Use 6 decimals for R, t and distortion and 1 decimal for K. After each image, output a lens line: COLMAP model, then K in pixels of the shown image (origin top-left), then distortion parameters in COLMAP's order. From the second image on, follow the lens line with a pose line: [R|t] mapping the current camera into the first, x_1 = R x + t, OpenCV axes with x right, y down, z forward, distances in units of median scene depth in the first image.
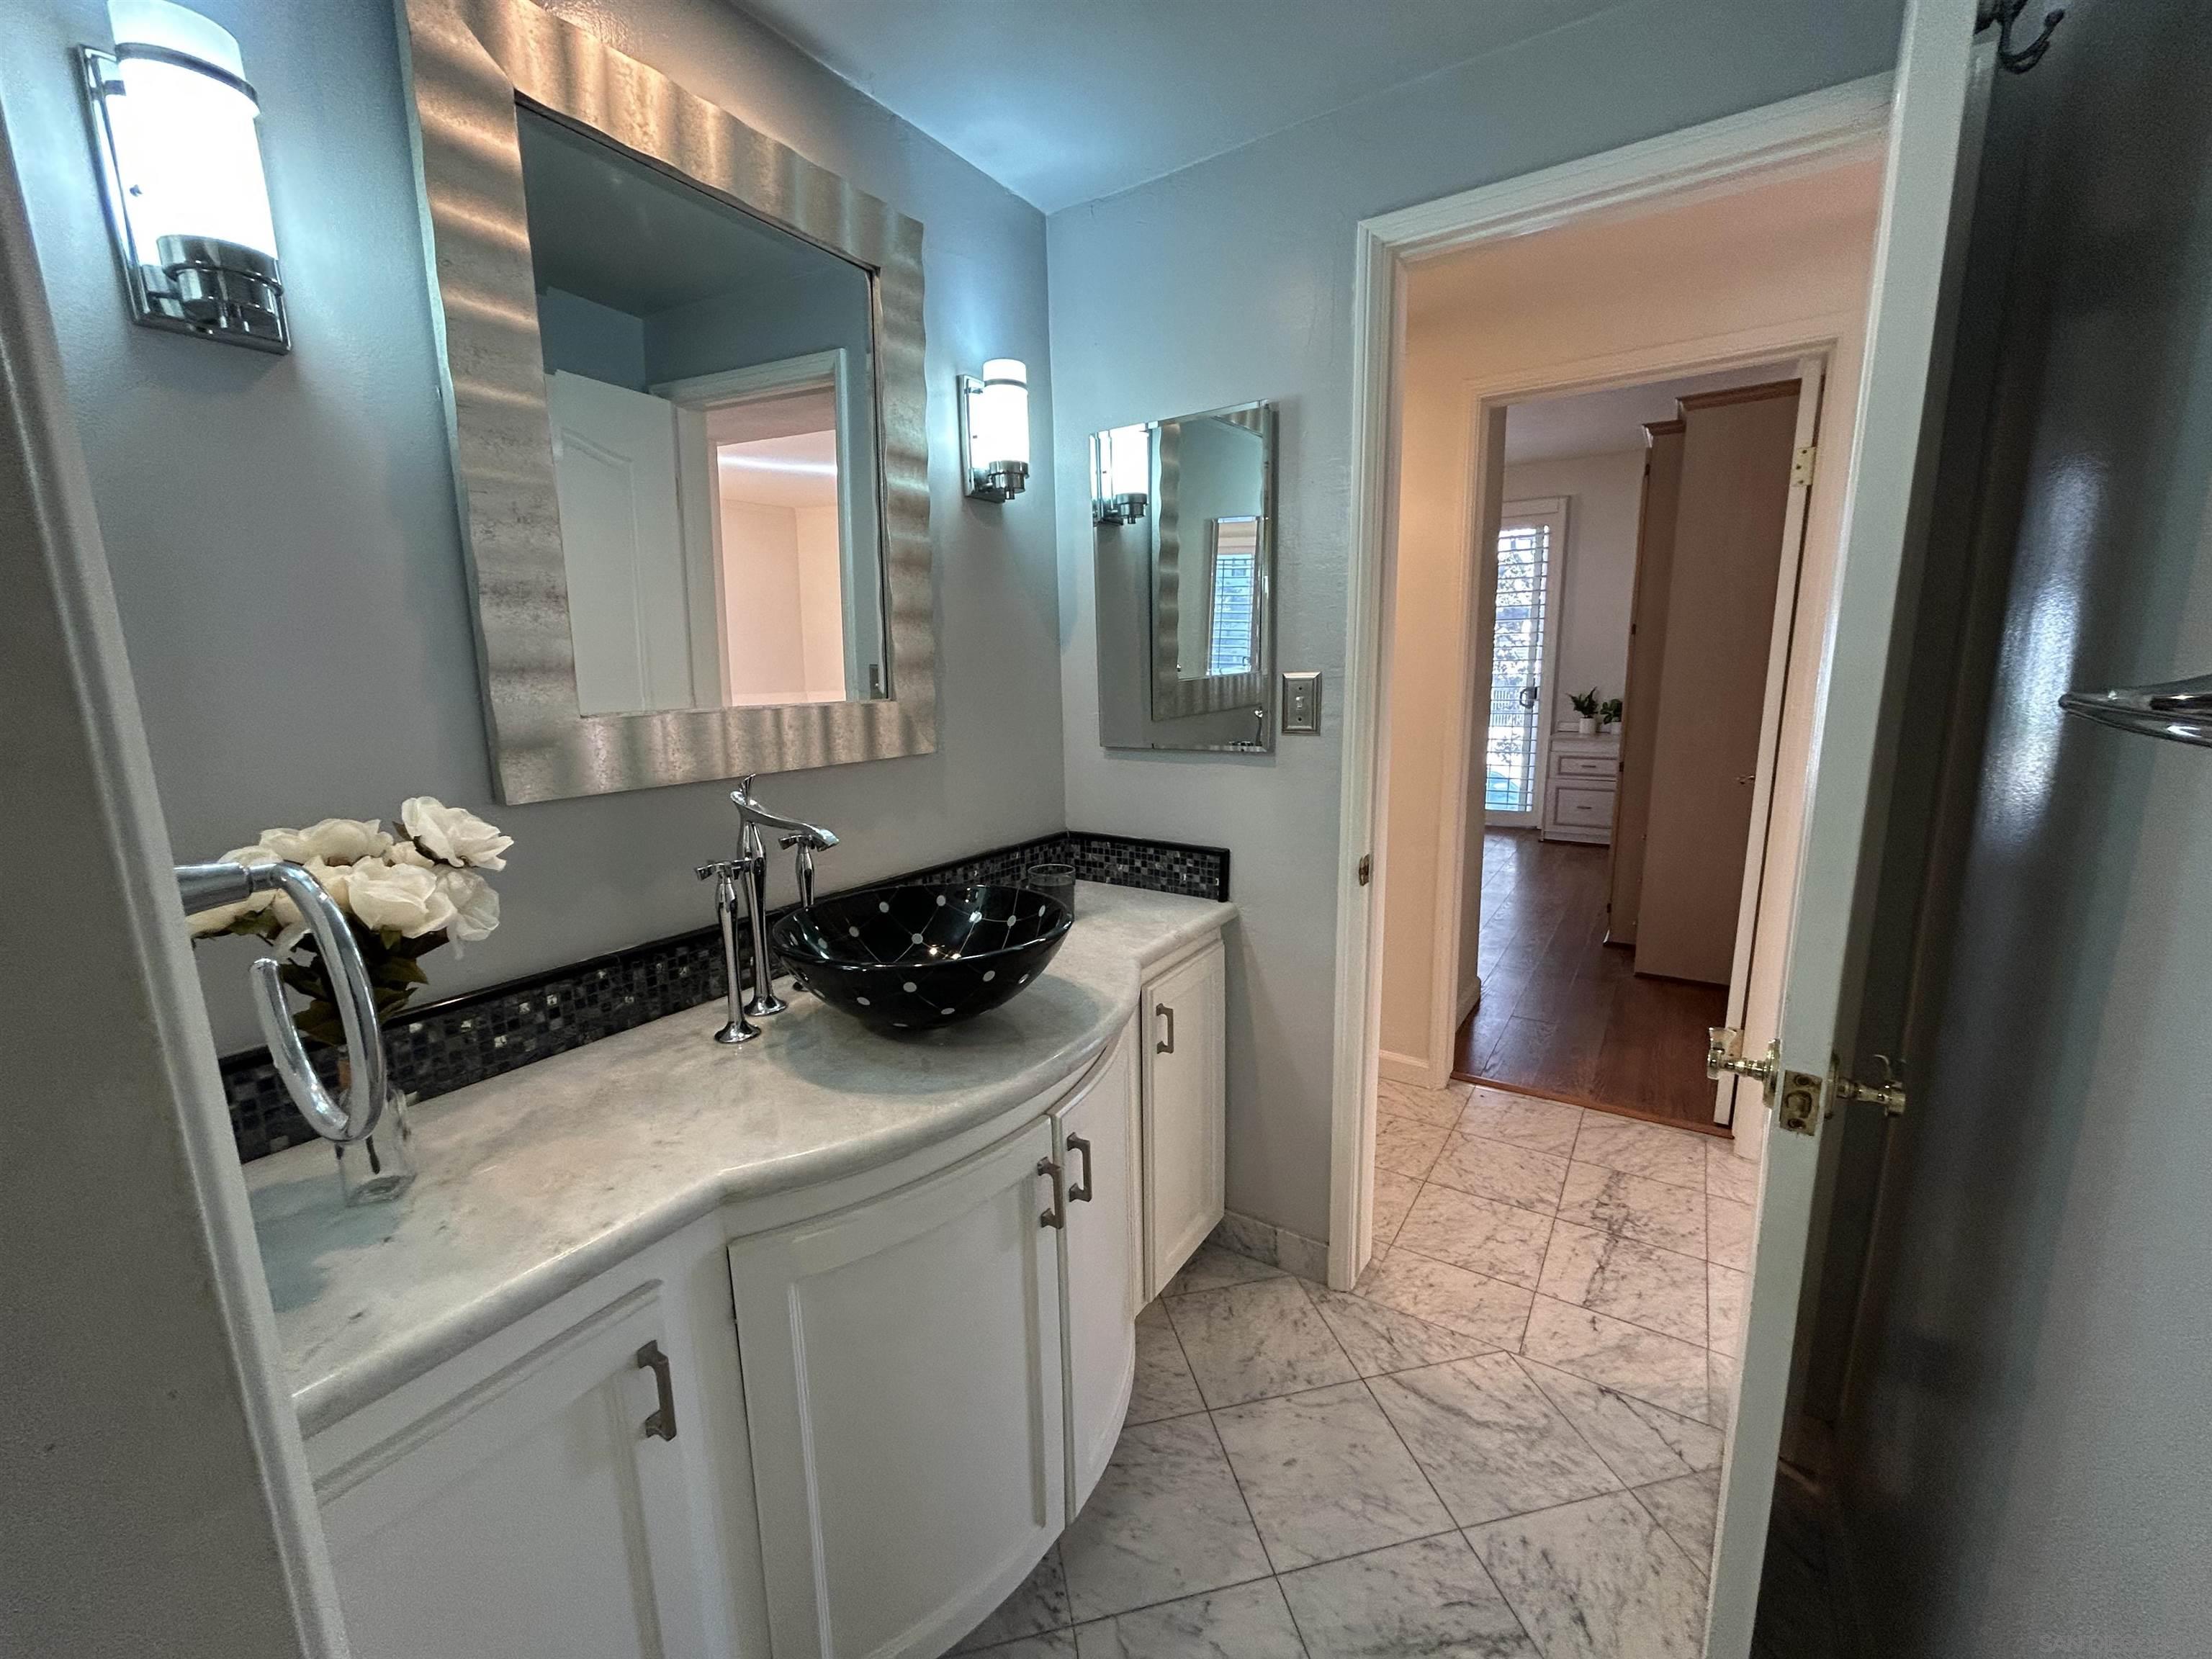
lens RADIAL K [[891.0, 0, 1106.0], [0, 891.0, 829.5], [0, 0, 1]] dist [0.001101, 0.000966]
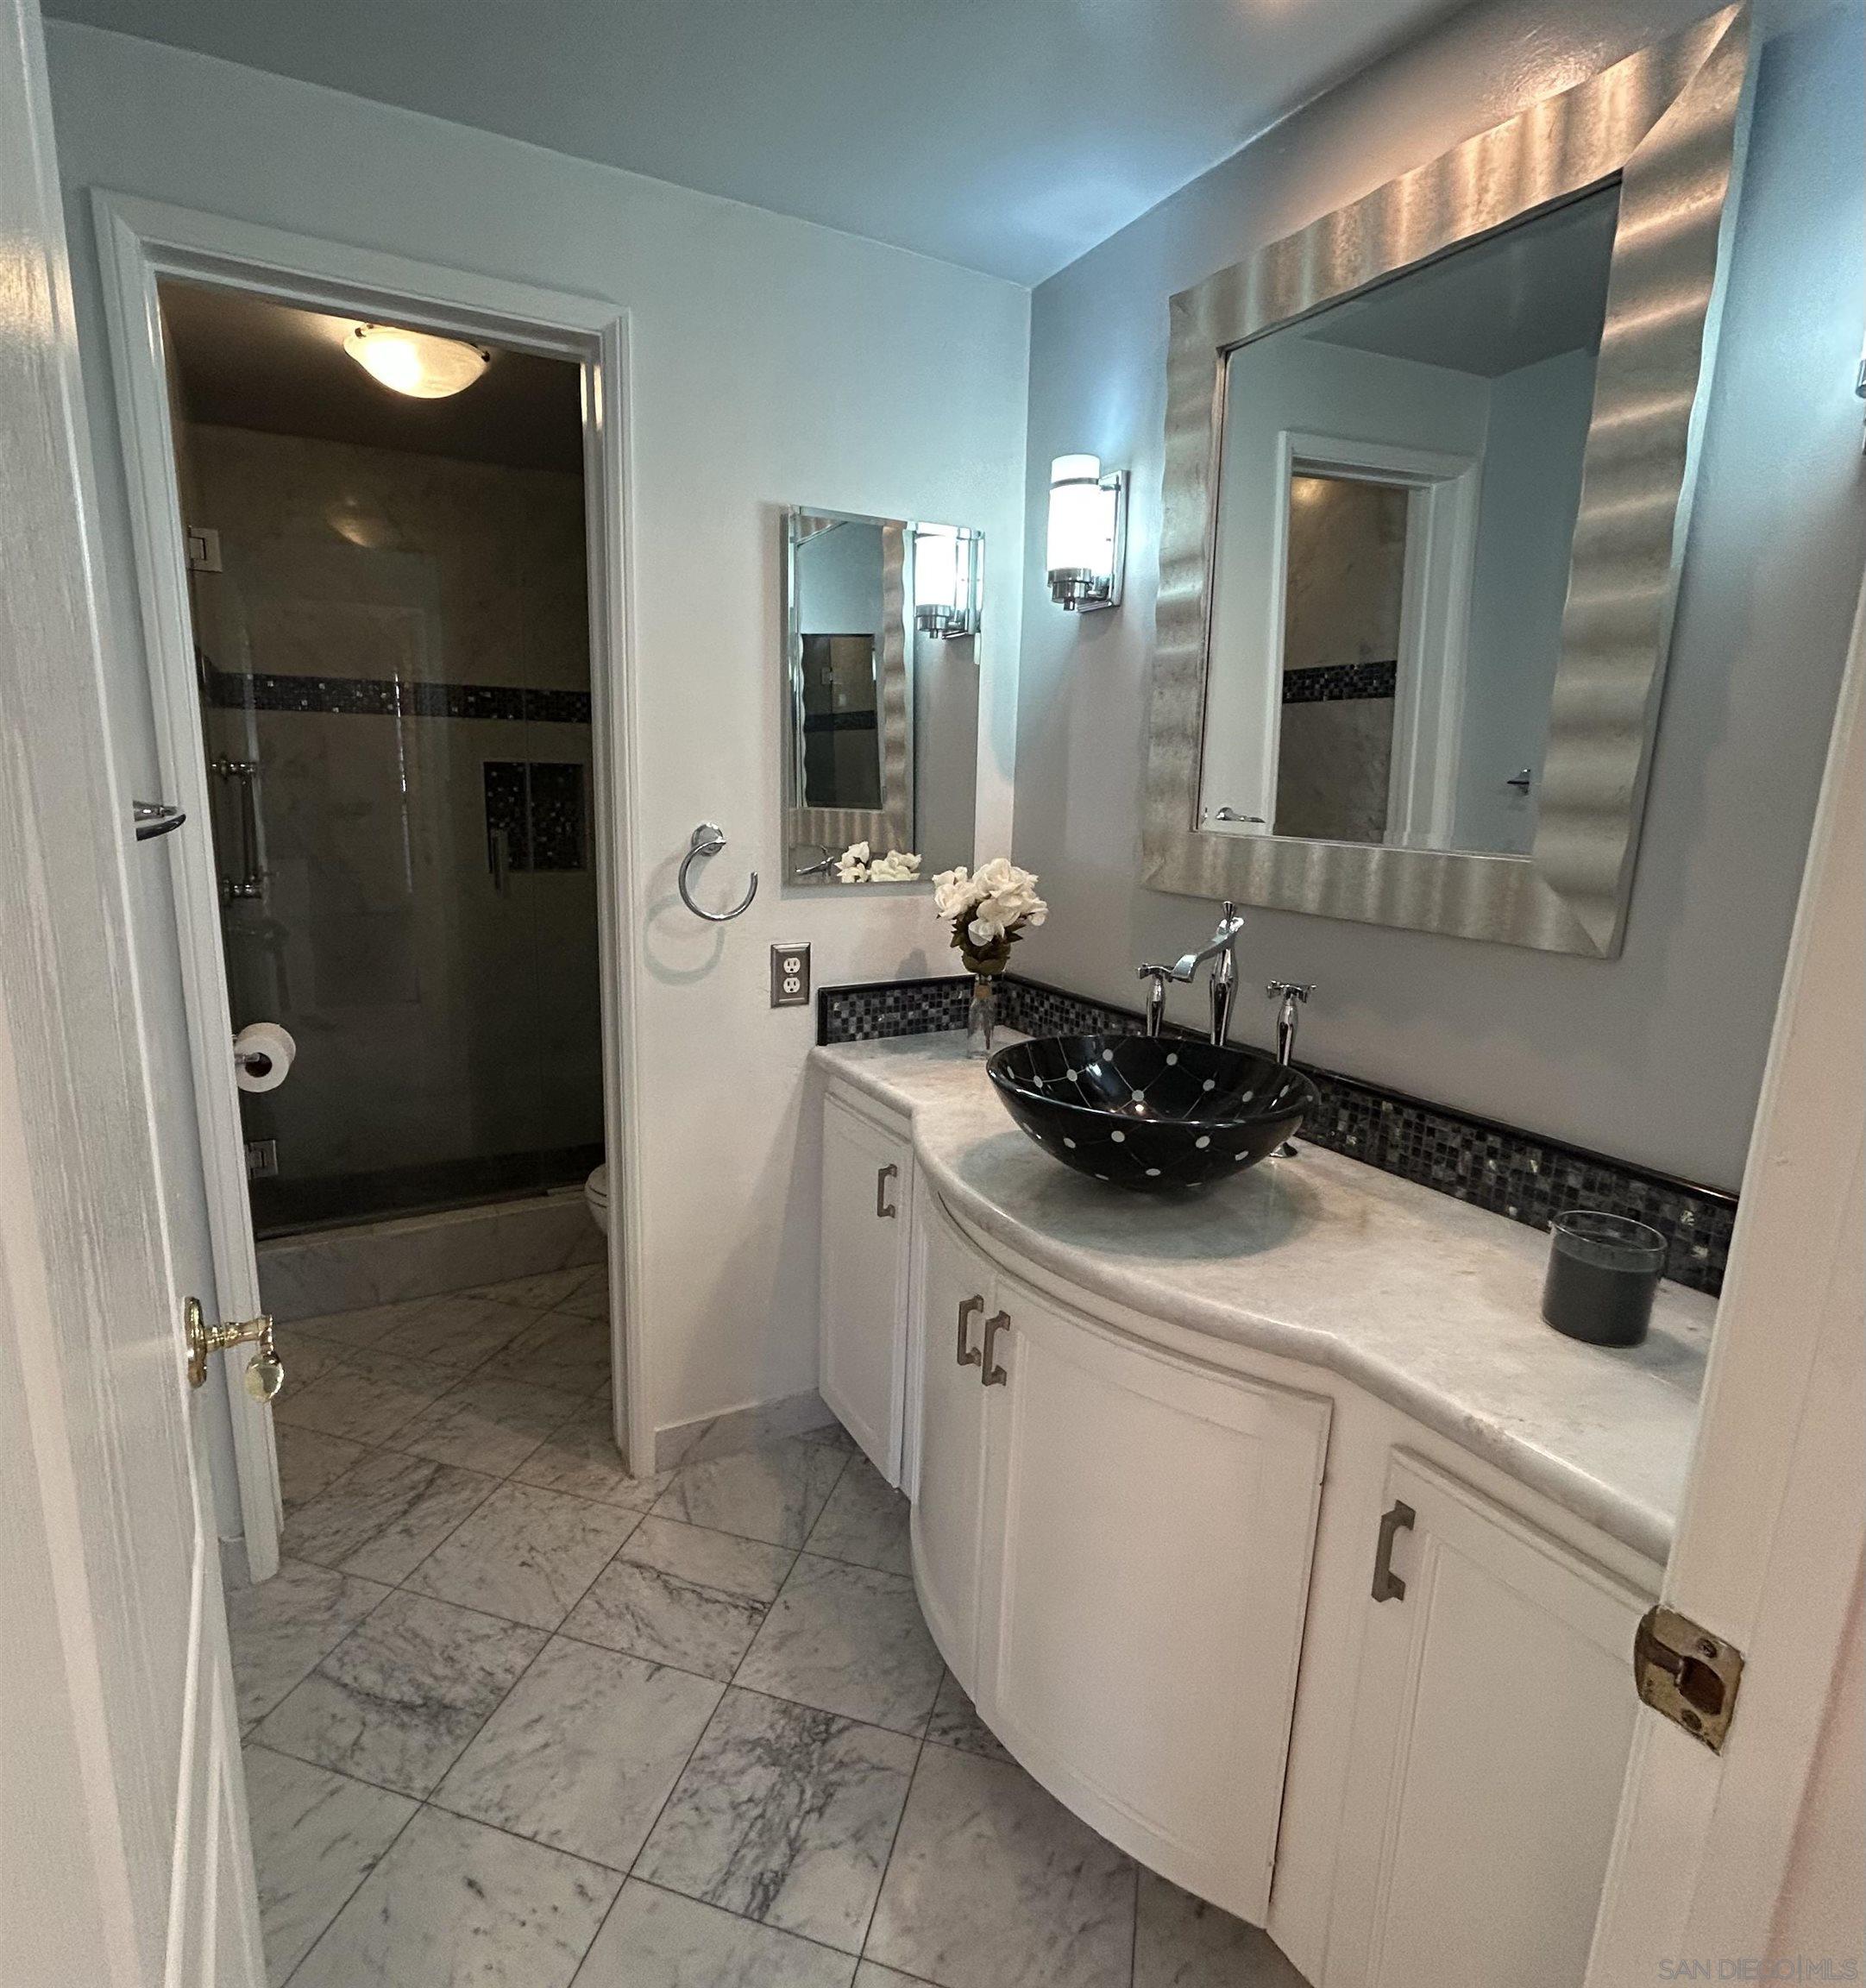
lens RADIAL K [[1041.9, 0, 871.7], [0, 1041.9, 988.8], [0, 0, 1]] dist [-0.025763, -0.000270]
pose [[-0.483488, 0.176859, -0.857298, 0.825409], [-0.175830, 0.939793, 0.293040, -0.241031], [0.857510, 0.292420, -0.423281, 1.166102]]
